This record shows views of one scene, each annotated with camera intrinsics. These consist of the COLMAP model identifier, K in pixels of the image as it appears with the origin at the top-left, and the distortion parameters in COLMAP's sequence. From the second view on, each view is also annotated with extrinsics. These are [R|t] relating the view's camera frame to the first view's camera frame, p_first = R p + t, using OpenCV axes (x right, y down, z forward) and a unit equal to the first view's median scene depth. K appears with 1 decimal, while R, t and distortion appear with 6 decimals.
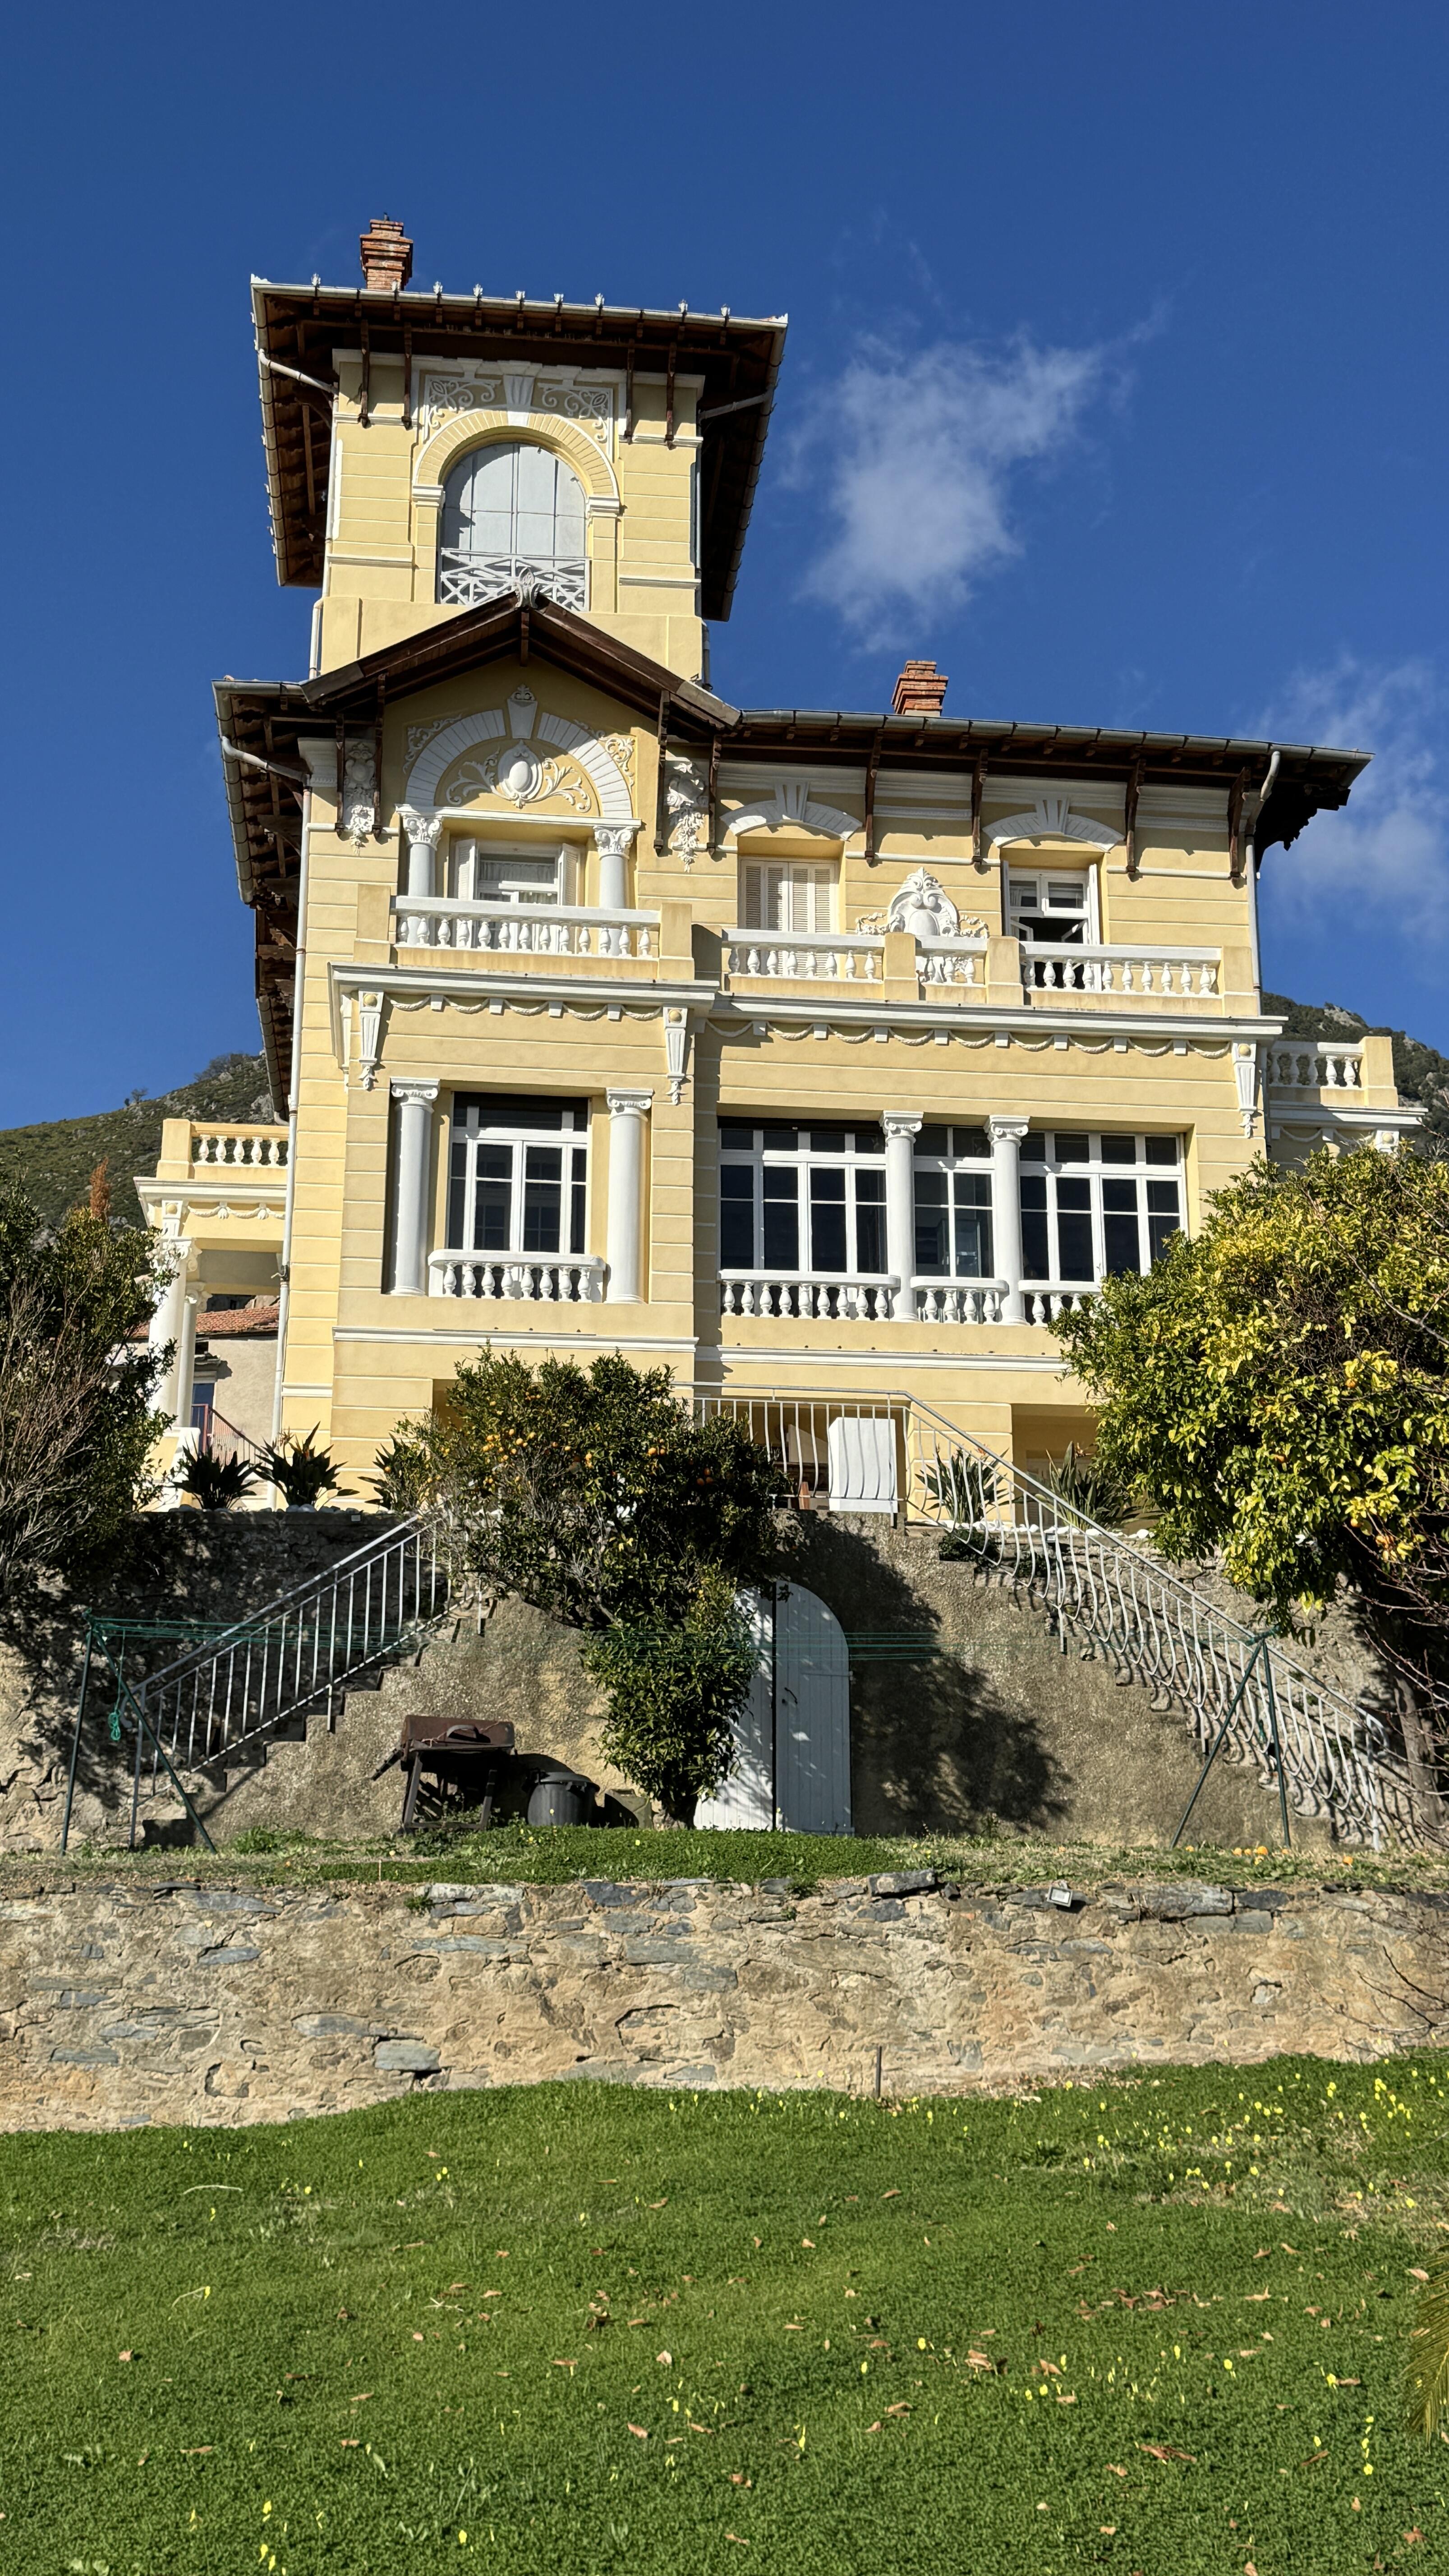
lens RADIAL K [[2721.9, 0, 724.5], [0, 2721.9, 1288.0], [0, 0, 1]] dist [0.157661, -0.009254]
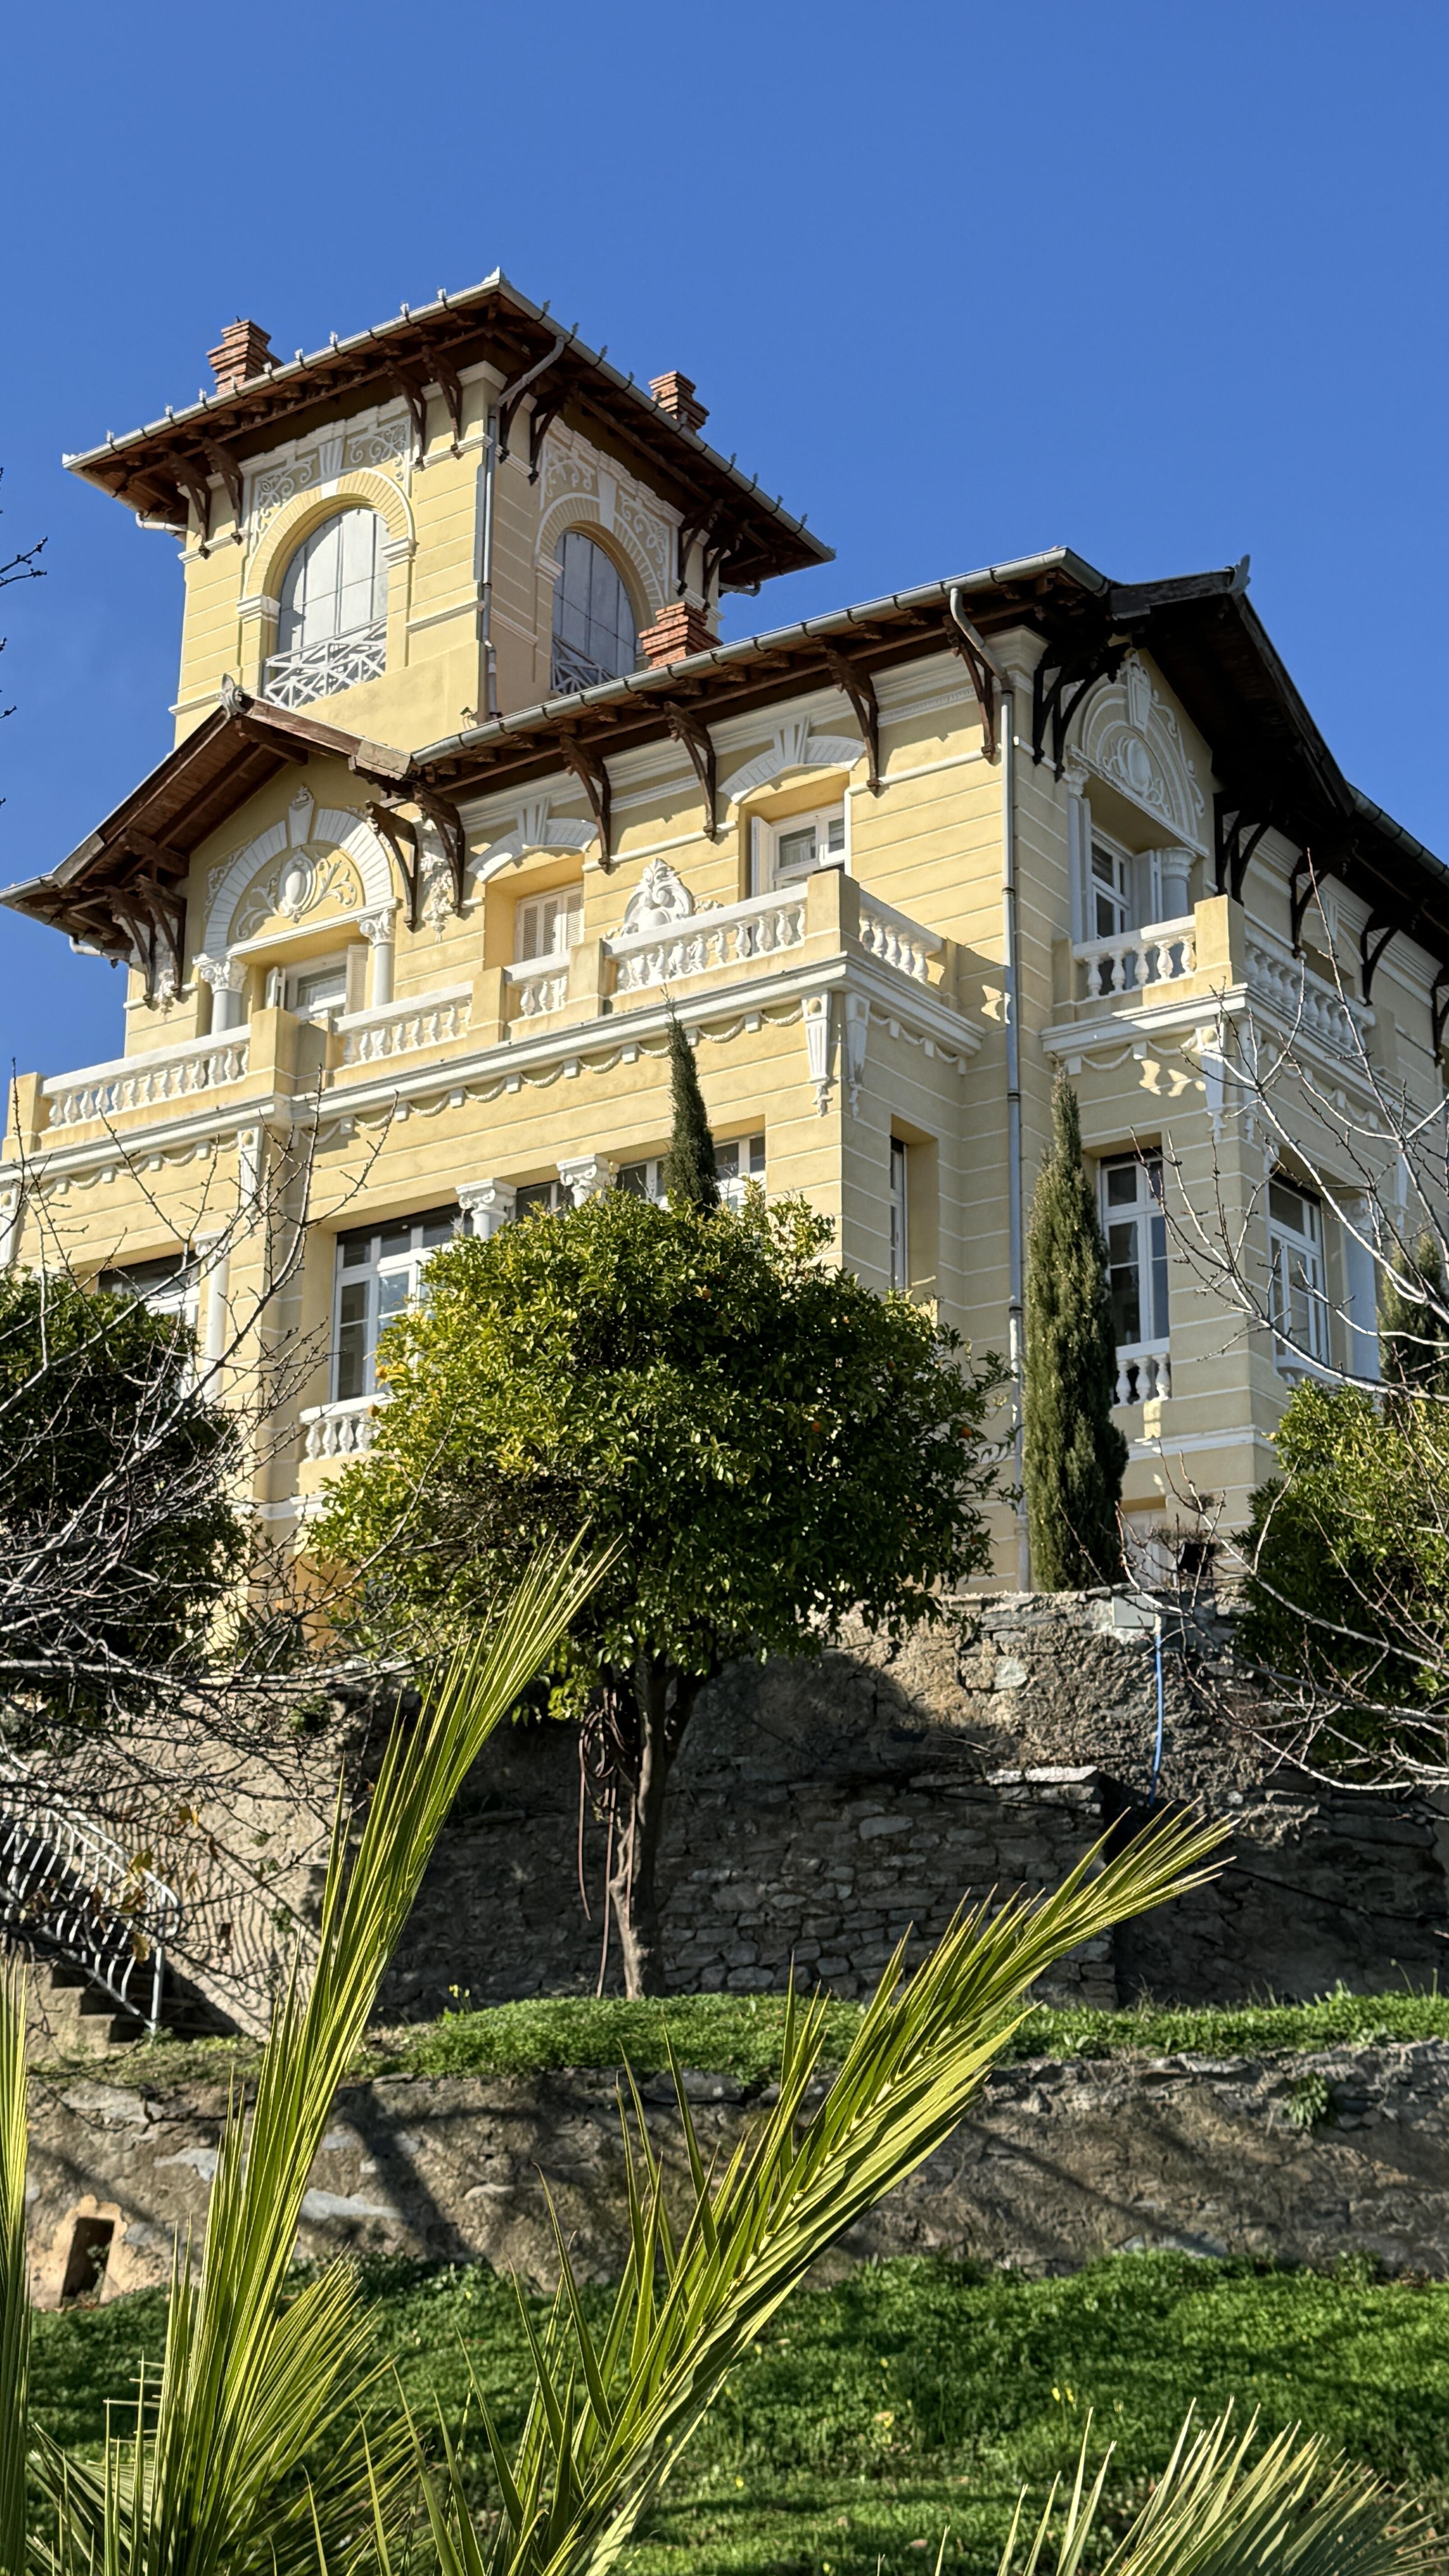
lens RADIAL K [[3392.0, 0, 724.5], [0, 3392.0, 1288.0], [0, 0, 1]] dist [0.199527, -0.367845]
pose [[0.752105, -0.201268, -0.627558, 0.709999], [0.190225, 0.977994, -0.085682, 0.066024], [0.630993, -0.054935, 0.773841, 0.207620]]
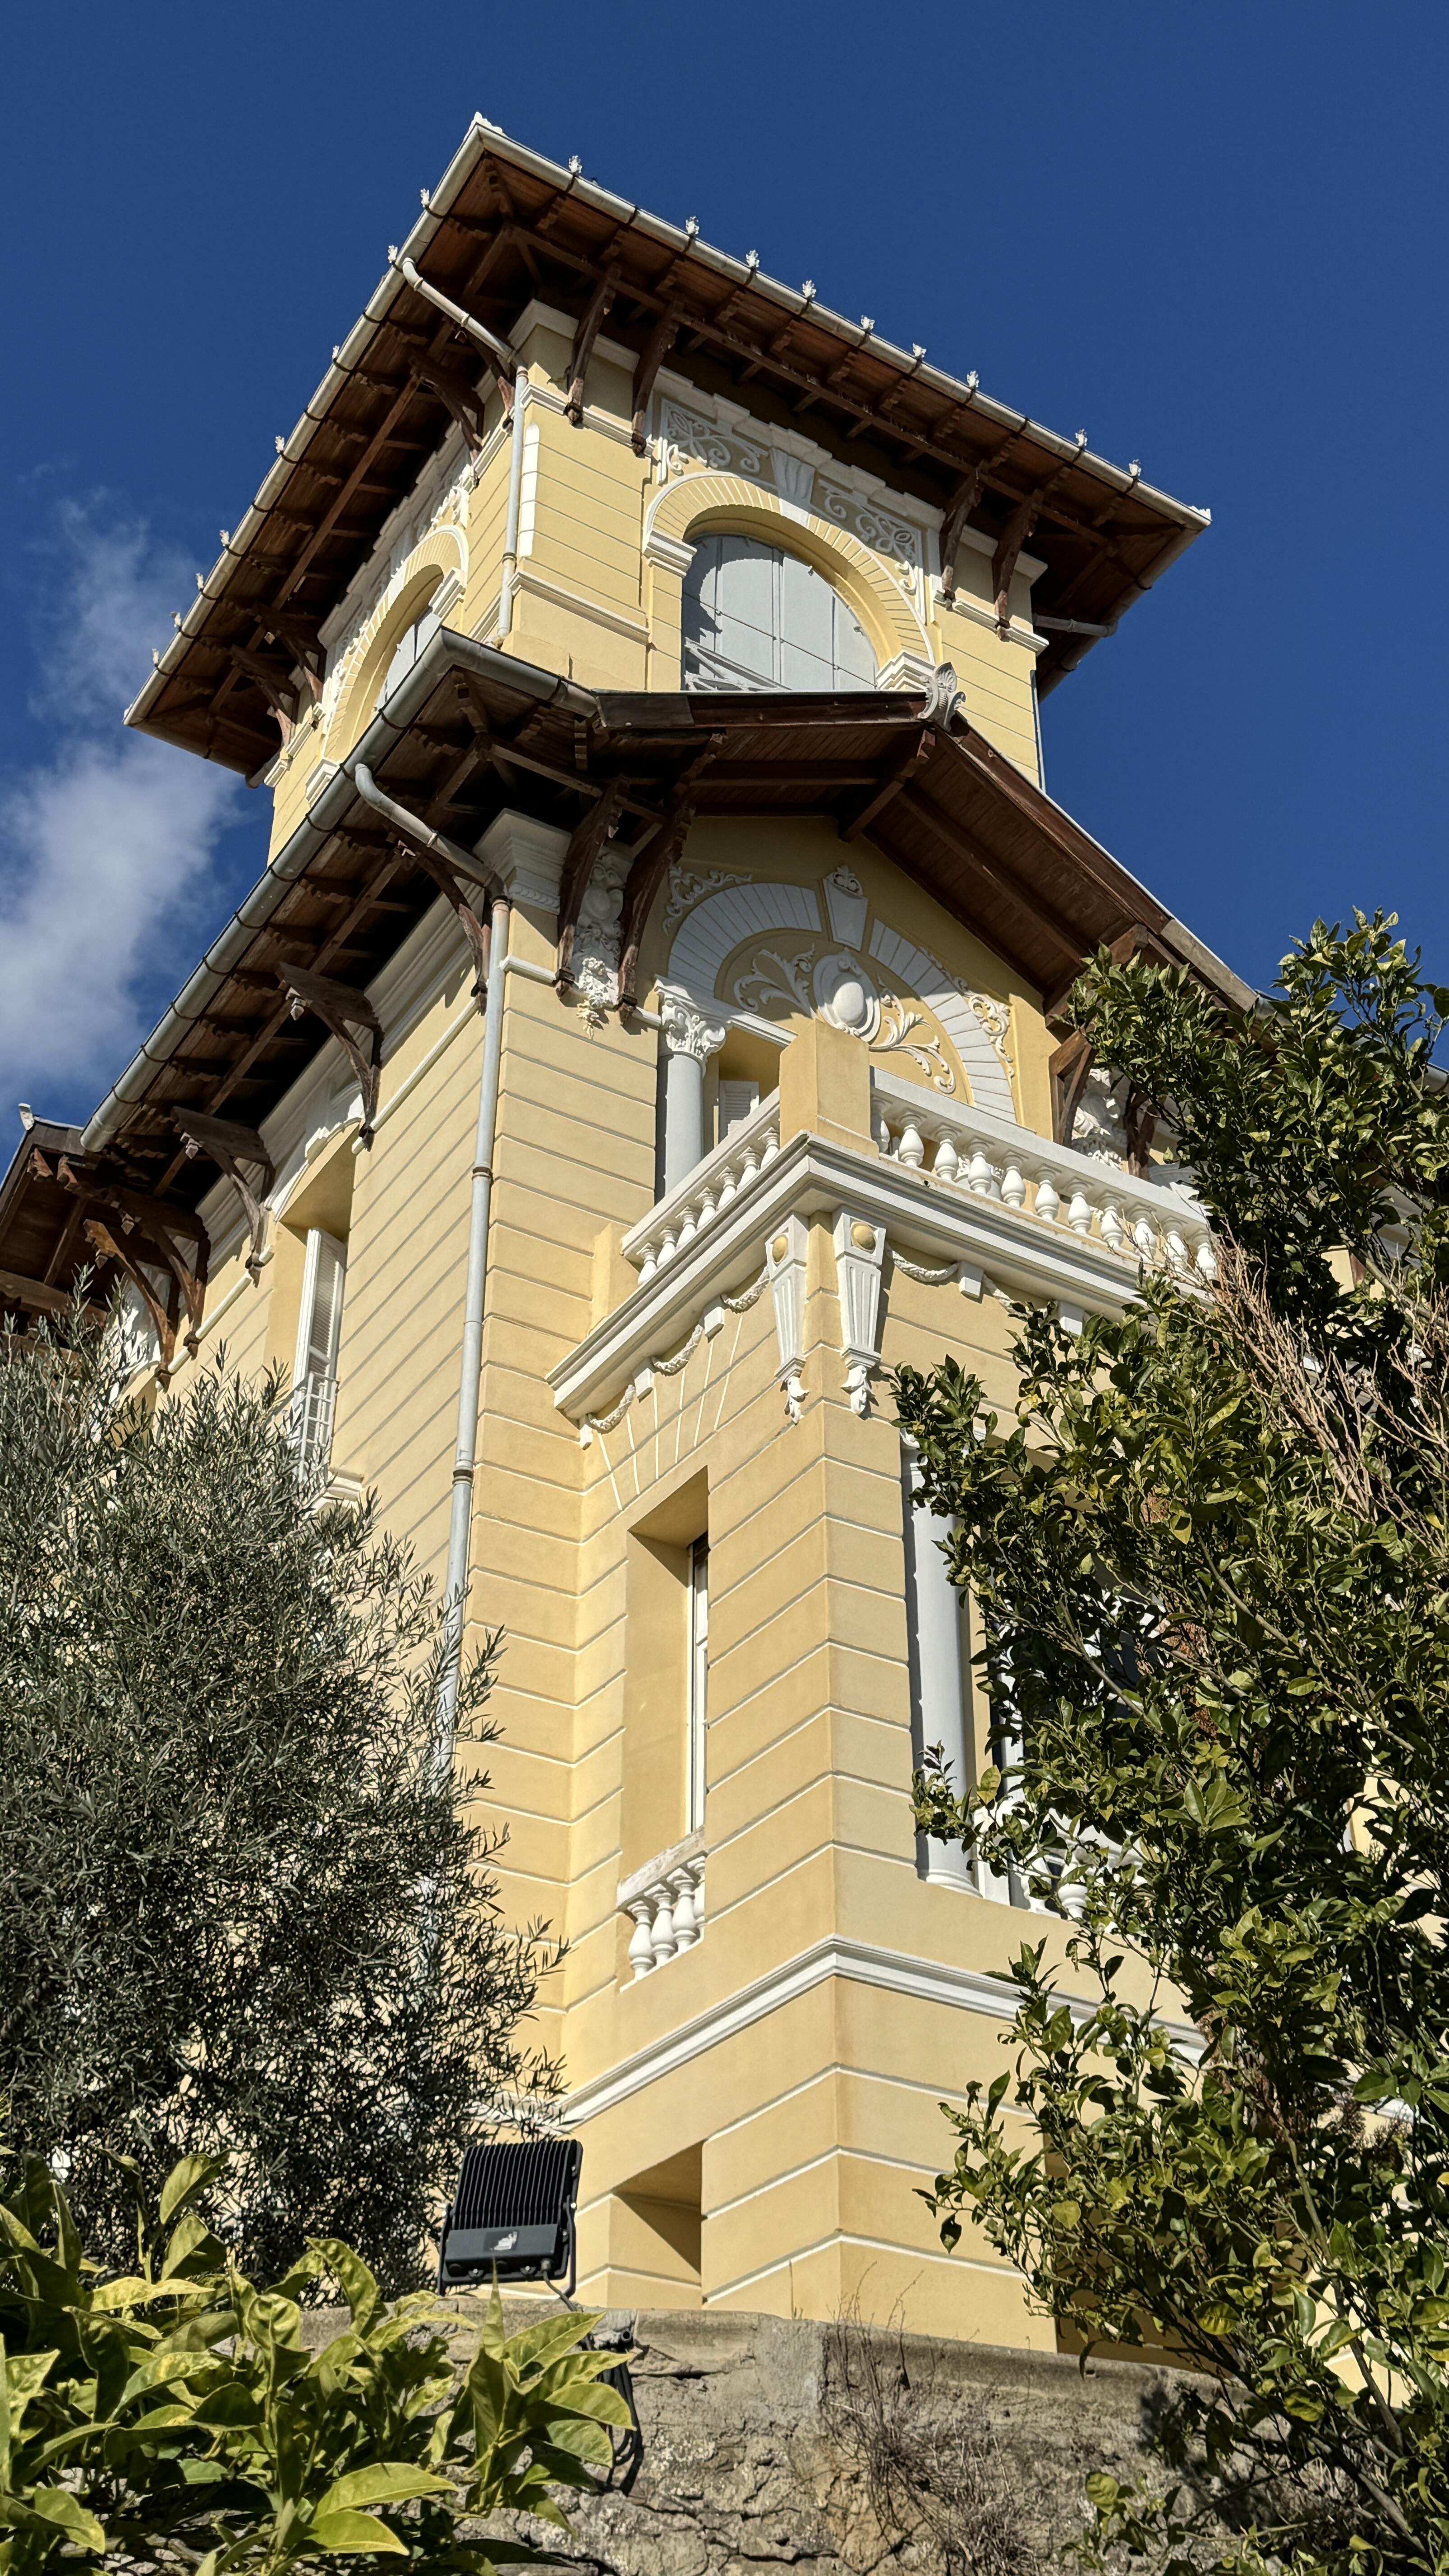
lens RADIAL K [[2837.8, 0, 724.5], [0, 2837.8, 1288.0], [0, 0, 1]] dist [0.133587, 0.003790]
pose [[0.902540, 0.249470, 0.350978, -0.278963], [-0.128887, 0.934220, -0.332598, 0.056164], [-0.410864, 0.254947, 0.875324, 0.528607]]
